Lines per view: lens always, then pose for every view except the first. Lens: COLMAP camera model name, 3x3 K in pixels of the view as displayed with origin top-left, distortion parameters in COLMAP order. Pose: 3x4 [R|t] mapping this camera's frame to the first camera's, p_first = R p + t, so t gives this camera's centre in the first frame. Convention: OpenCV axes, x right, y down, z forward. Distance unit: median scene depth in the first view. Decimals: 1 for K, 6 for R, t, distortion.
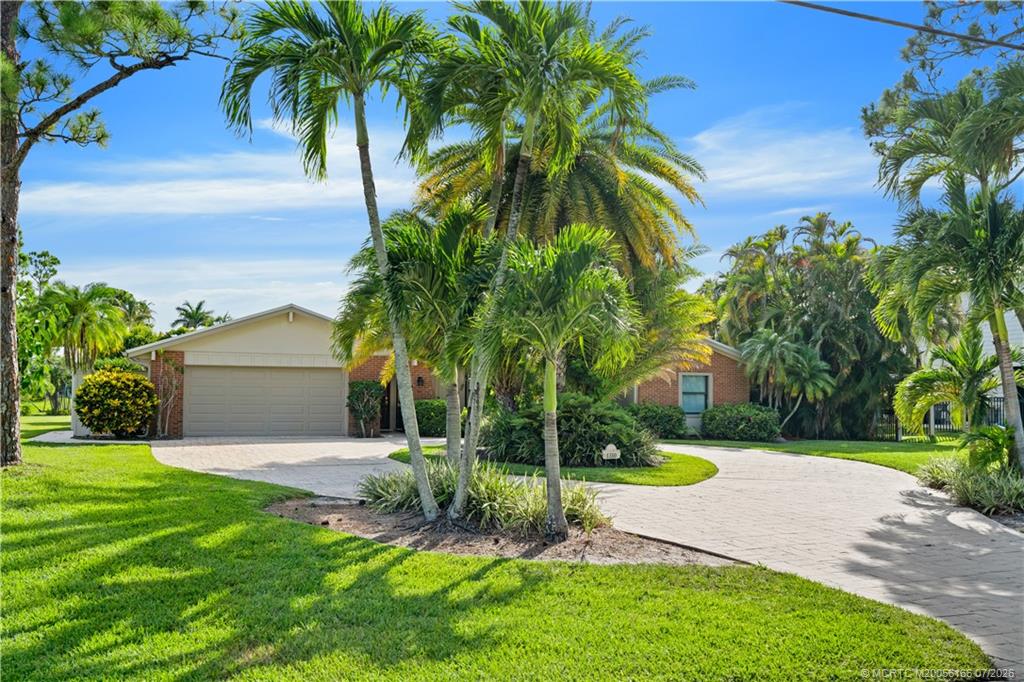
lens RADIAL K [[941.2, 0, 513.8], [0, 941.2, 343.4], [0, 0, 1]] dist [0.015271, 0.000000]
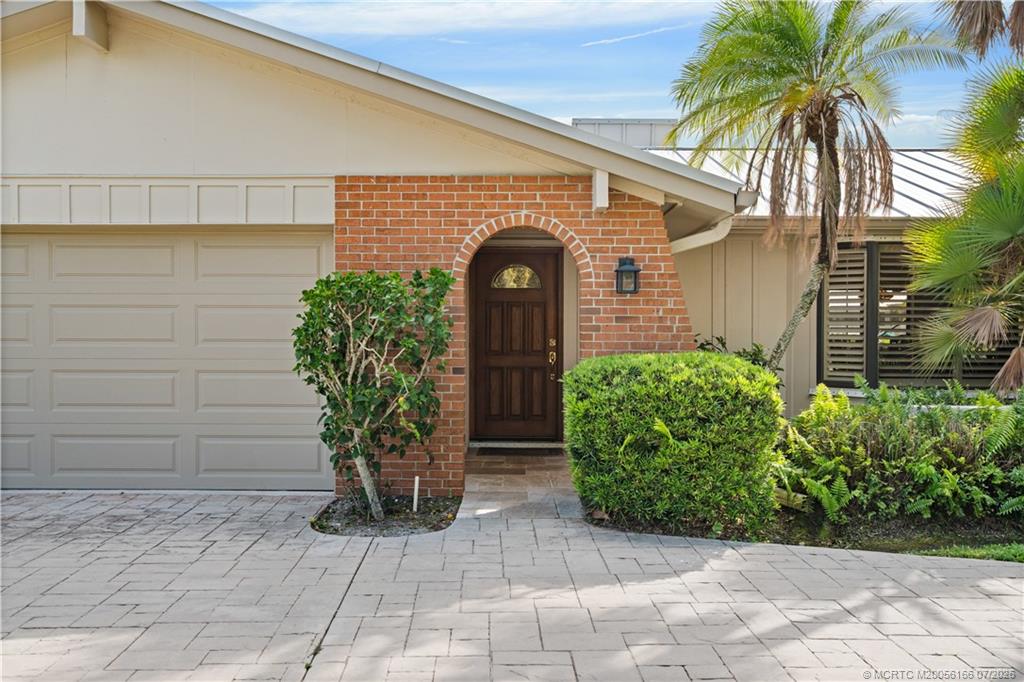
lens RADIAL K [[941.2, 0, 511.9], [0, 941.2, 333.7], [0, 0, 1]] dist [0.015271, 0.000000]
pose [[0.937809, -0.003008, -0.347138, -0.047518], [0.024752, 0.997997, 0.058222, 0.043980], [0.346268, -0.063193, 0.936005, 0.831599]]
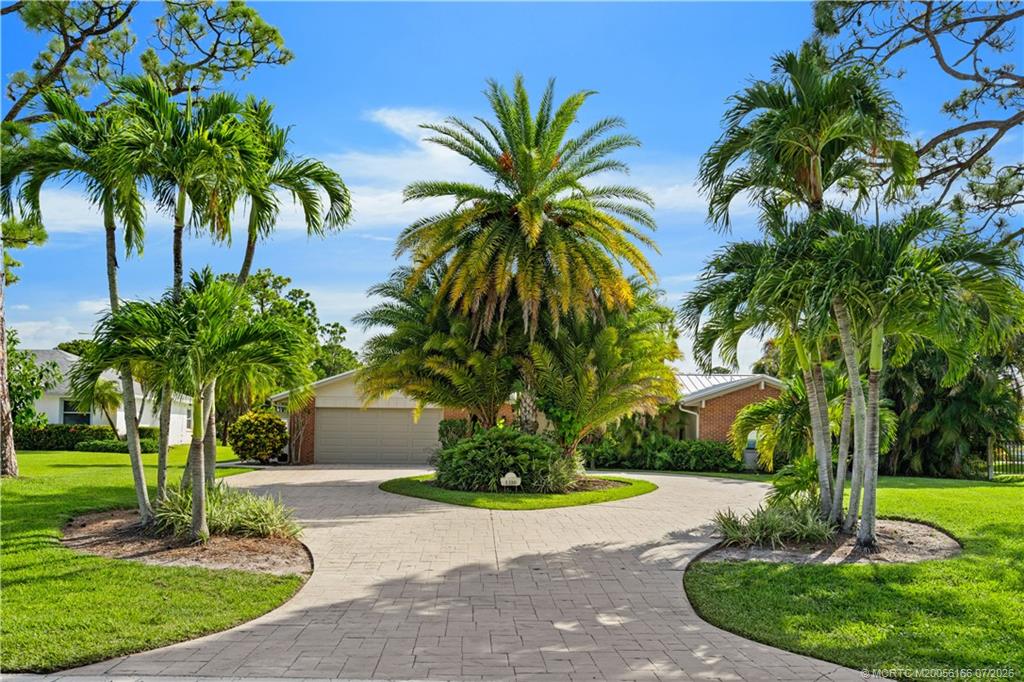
lens RADIAL K [[810.9, 0, 523.0], [0, 810.9, 384.8], [0, 0, 1]] dist [-0.013293, -0.001942]
pose [[0.946128, -0.018744, -0.323250, 0.269959], [0.016438, 0.999816, -0.009861, 0.008101], [0.323376, 0.004016, 0.946262, 0.059144]]
